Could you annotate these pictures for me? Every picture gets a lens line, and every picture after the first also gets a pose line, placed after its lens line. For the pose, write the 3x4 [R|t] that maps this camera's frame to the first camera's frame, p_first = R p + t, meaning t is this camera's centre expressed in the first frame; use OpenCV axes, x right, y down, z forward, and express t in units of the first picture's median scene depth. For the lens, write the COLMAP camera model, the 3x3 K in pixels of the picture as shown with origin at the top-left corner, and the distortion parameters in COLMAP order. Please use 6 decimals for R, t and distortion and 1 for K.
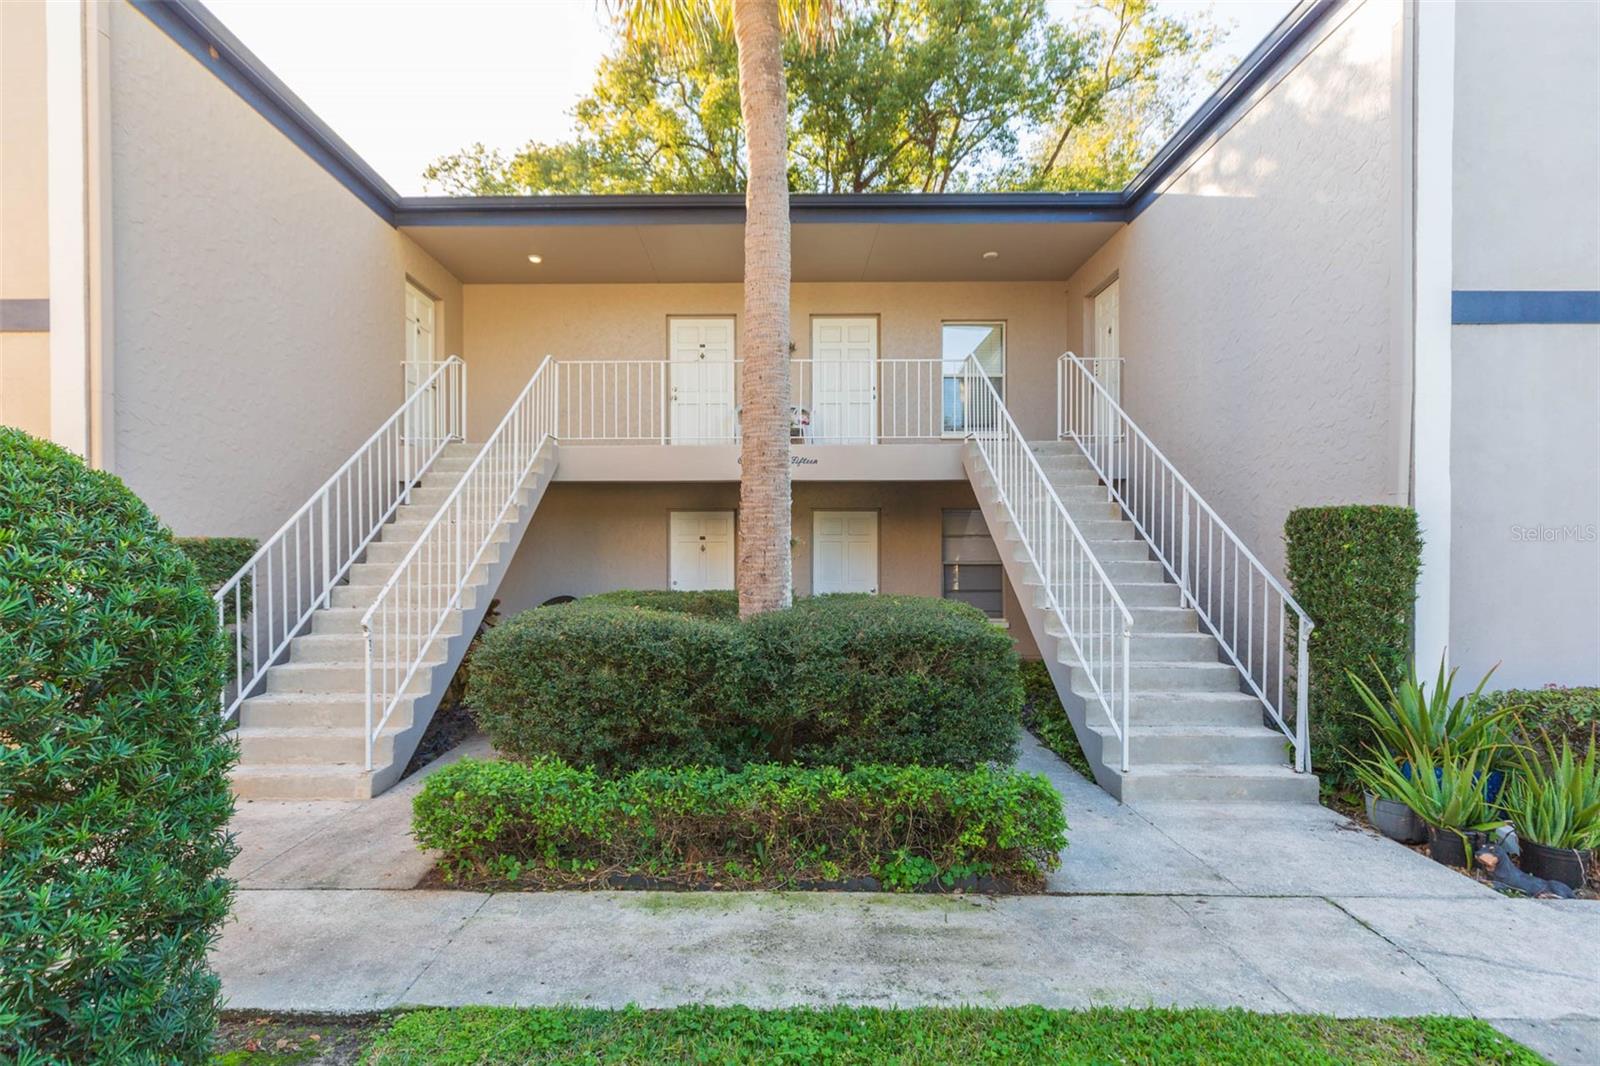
lens RADIAL K [[726.9, 0, 768.6], [0, 726.9, 564.5], [0, 0, 1]] dist [-0.002715, -0.000026]
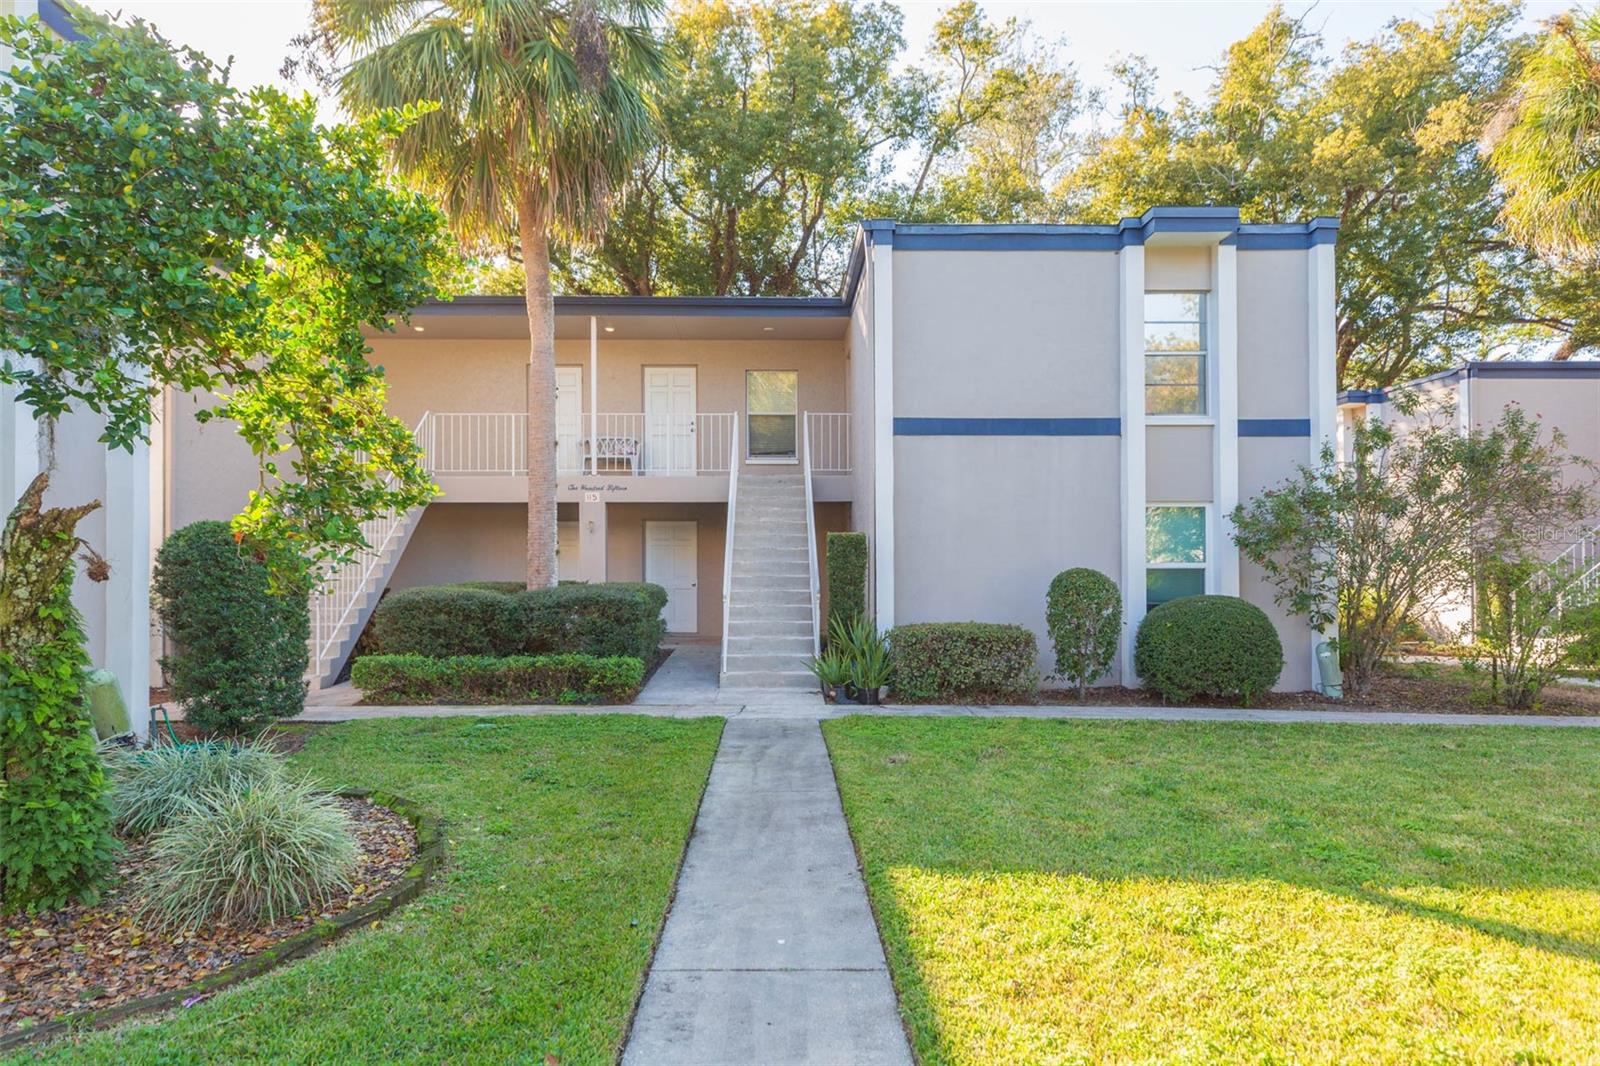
lens RADIAL K [[1007.1, 0, 799.7], [0, 1007.1, 541.1], [0, 0, 1]] dist [-0.008798, -0.001989]
pose [[0.999468, -0.001179, 0.032602, 0.558108], [0.001909, 0.999747, -0.022393, 0.000246], [-0.032567, 0.022443, 0.999218, -1.514074]]
